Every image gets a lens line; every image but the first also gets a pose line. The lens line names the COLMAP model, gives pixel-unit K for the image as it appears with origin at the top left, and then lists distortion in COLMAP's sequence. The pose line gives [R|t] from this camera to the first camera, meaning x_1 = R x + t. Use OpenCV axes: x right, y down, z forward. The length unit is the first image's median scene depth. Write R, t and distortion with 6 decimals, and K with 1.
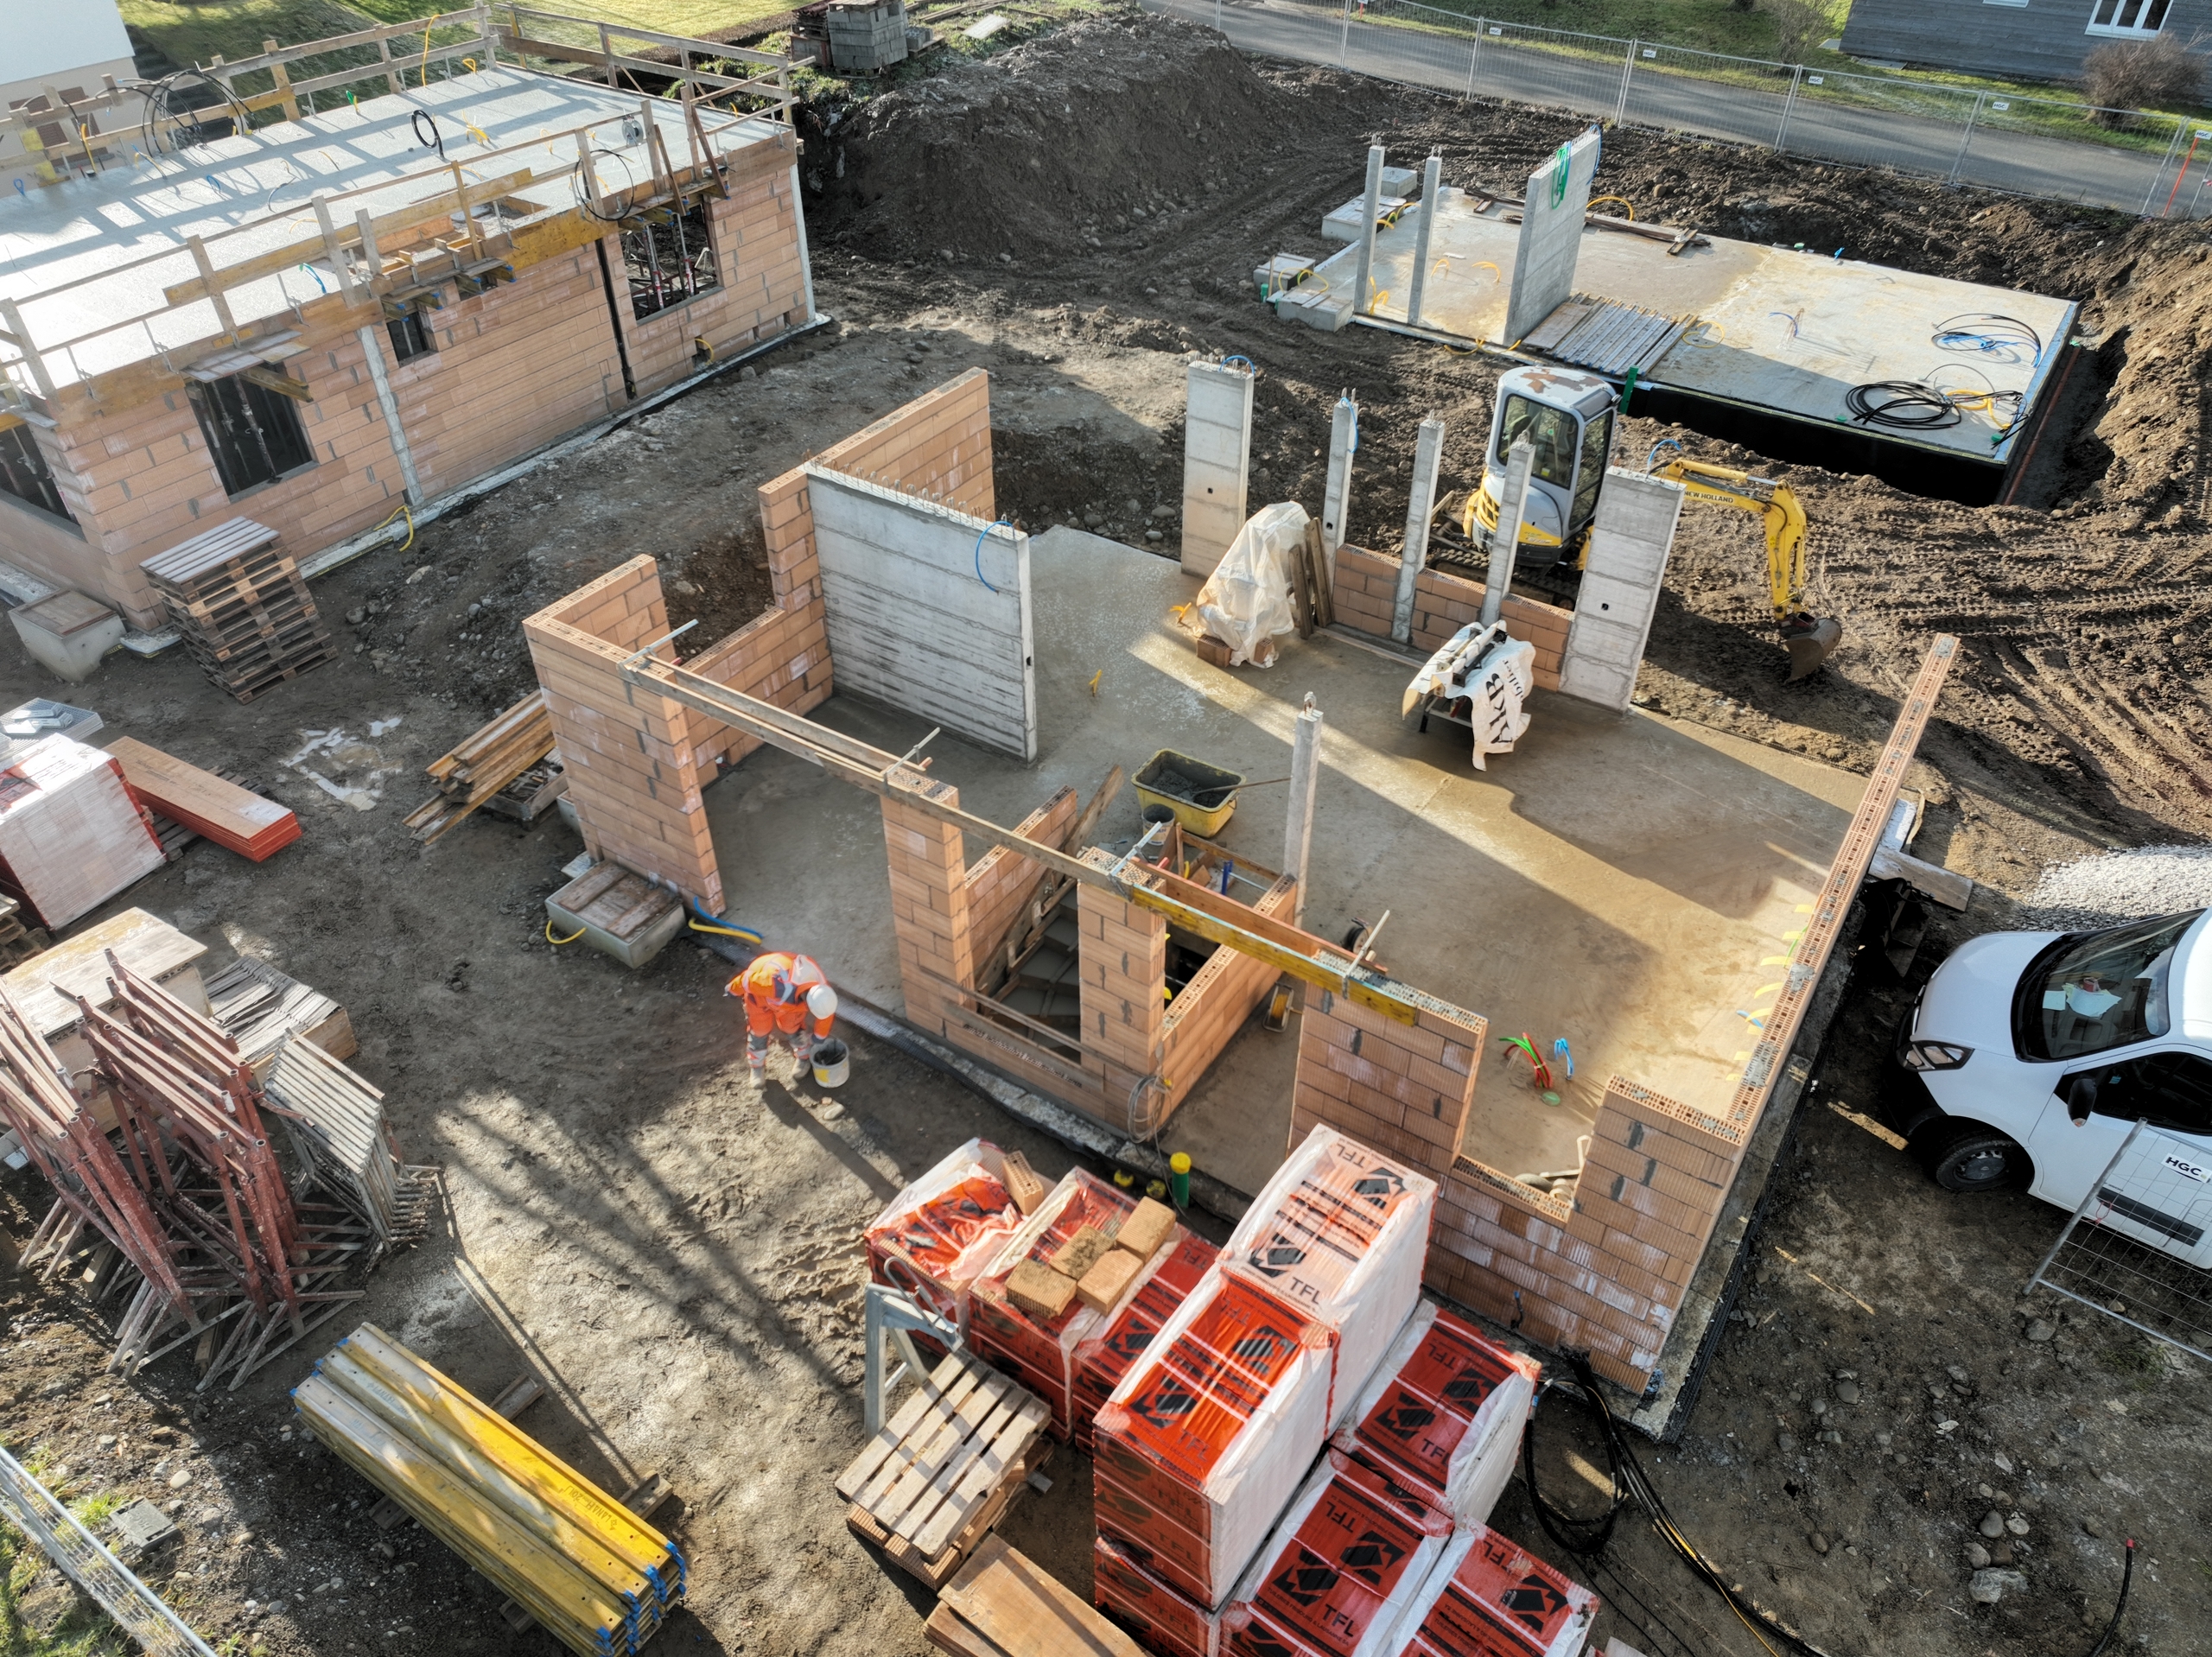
lens RADIAL K [[1542.5, 0, 1101.7], [0, 1542.5, 824.0], [0, 0, 1]] dist [-0.000127, 0.017294]
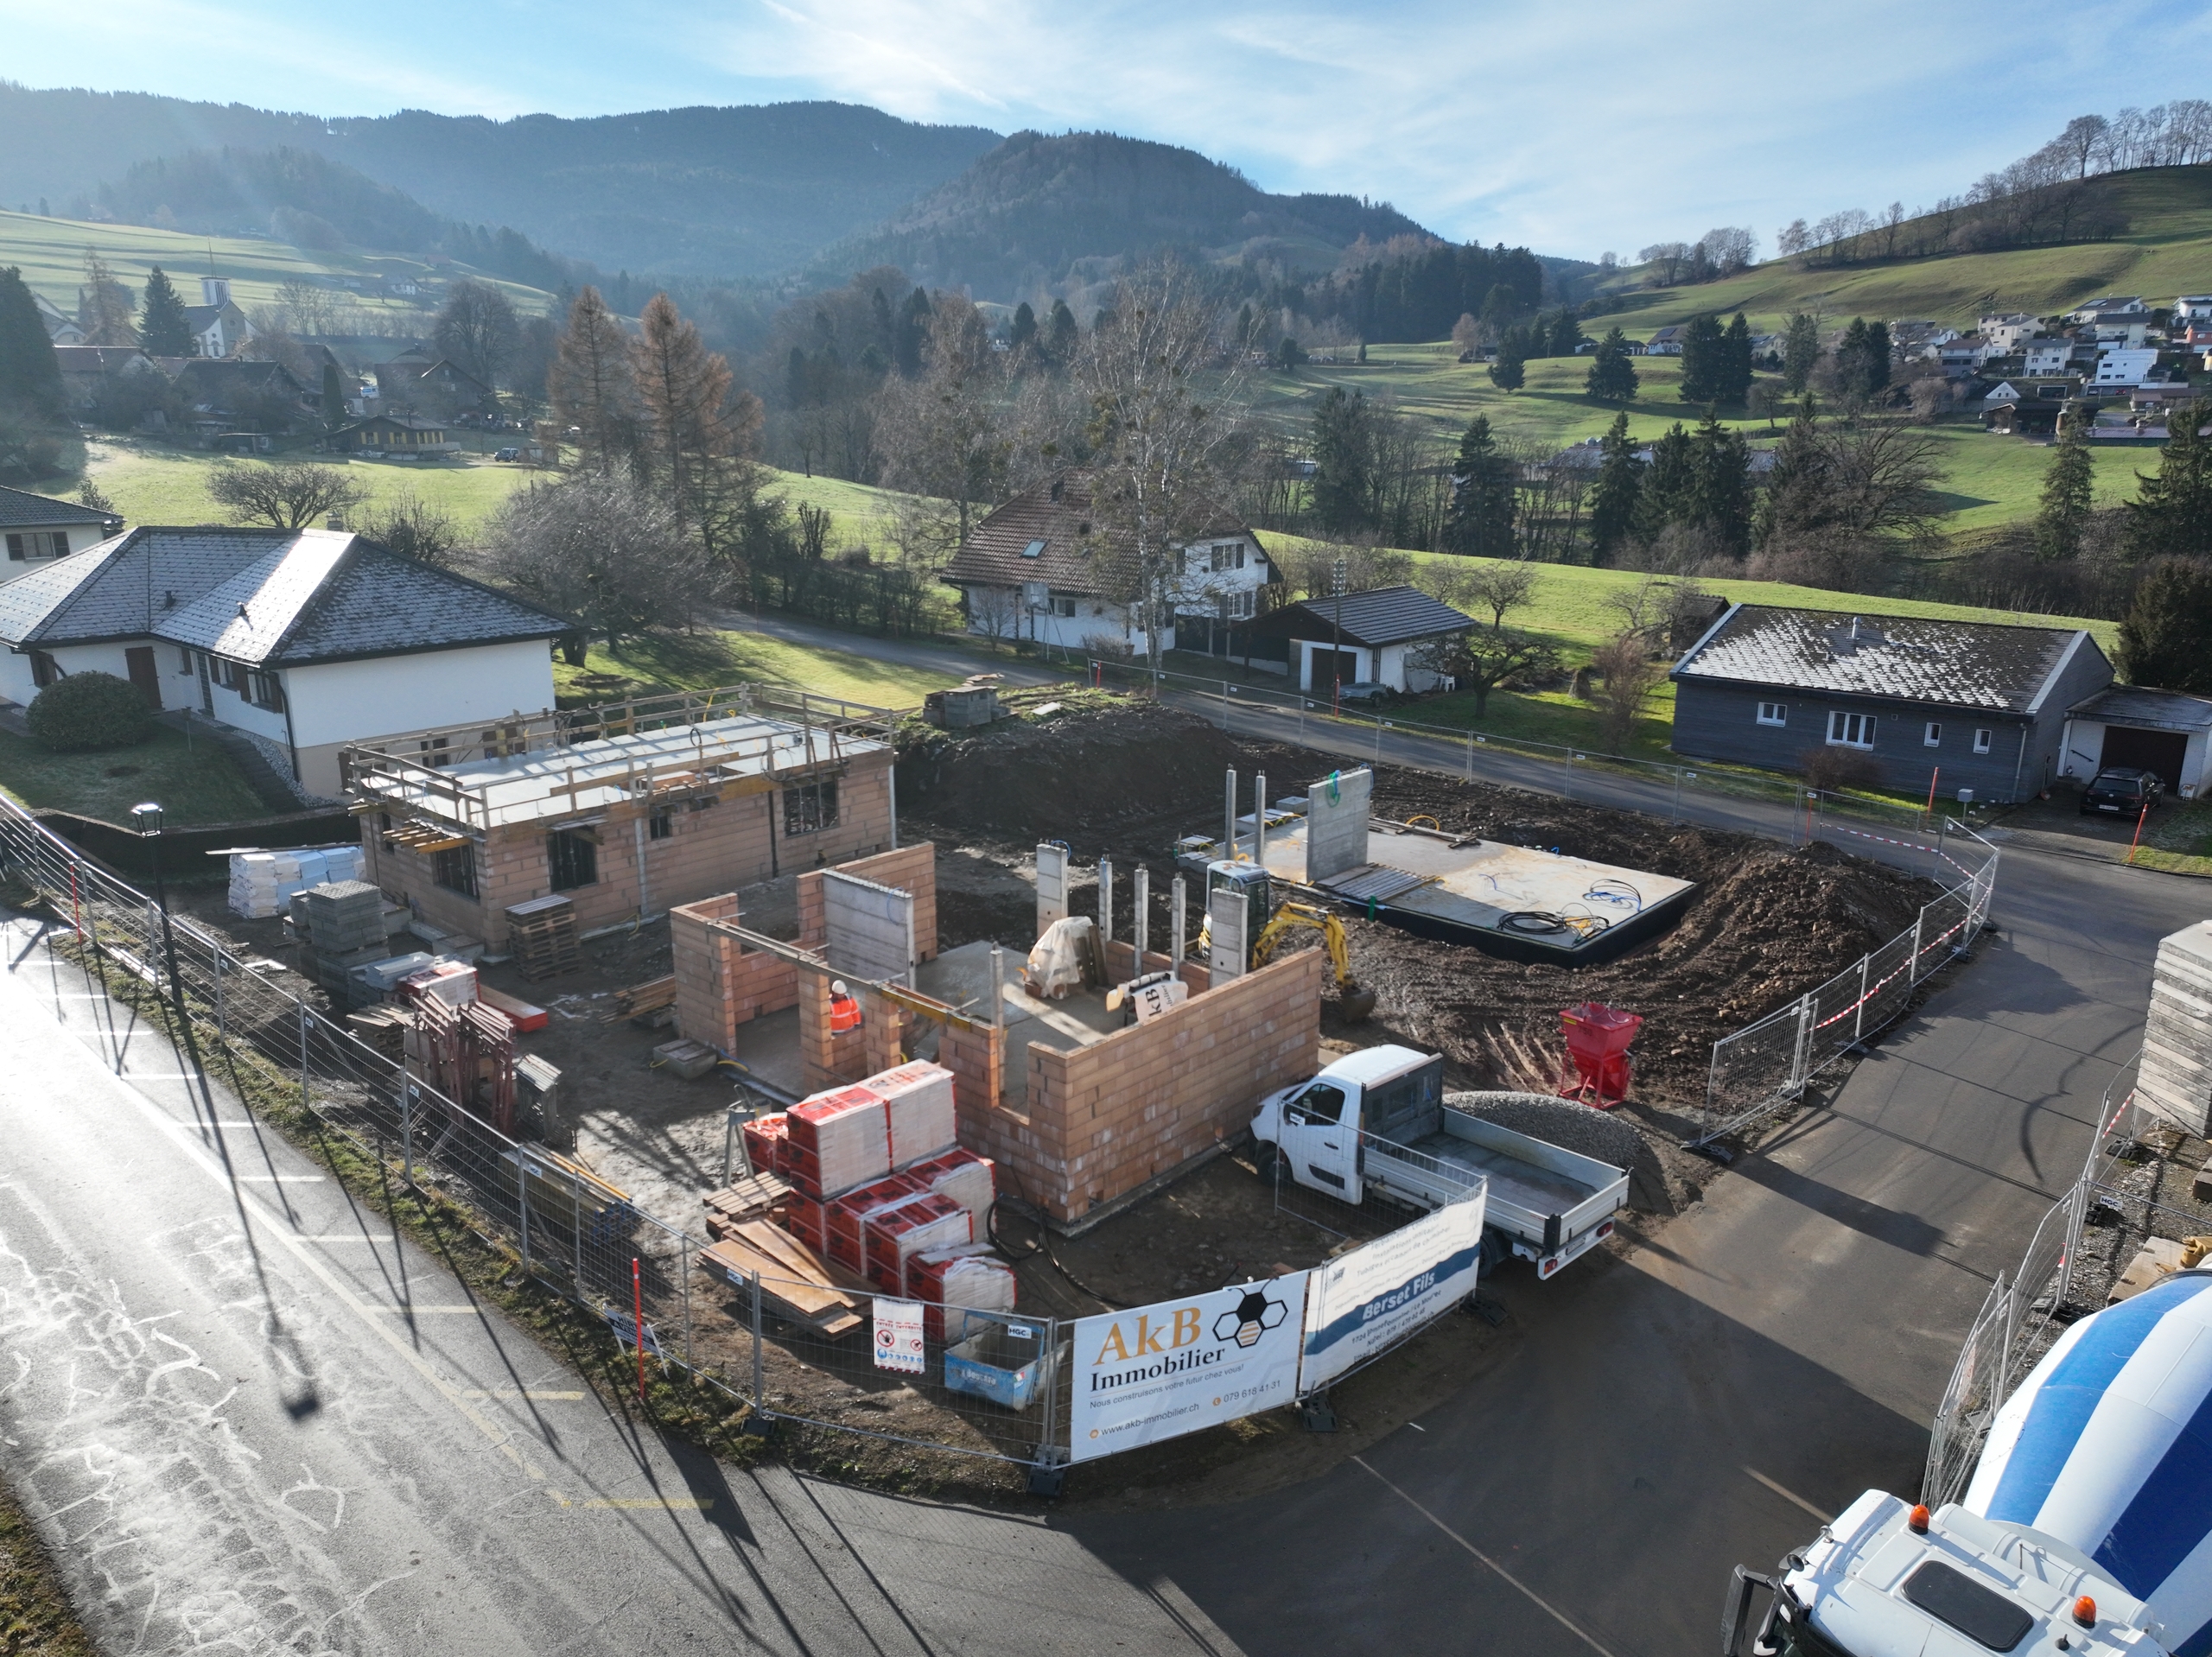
lens RADIAL K [[1542.5, 0, 1111.4], [0, 1542.5, 827.1], [0, 0, 1]] dist [-0.000127, 0.017294]
pose [[0.987952, 0.041505, -0.149093, 0.365131], [-0.099588, 0.907907, -0.407169, 0.382196], [0.118463, 0.417111, 0.901102, -0.613143]]
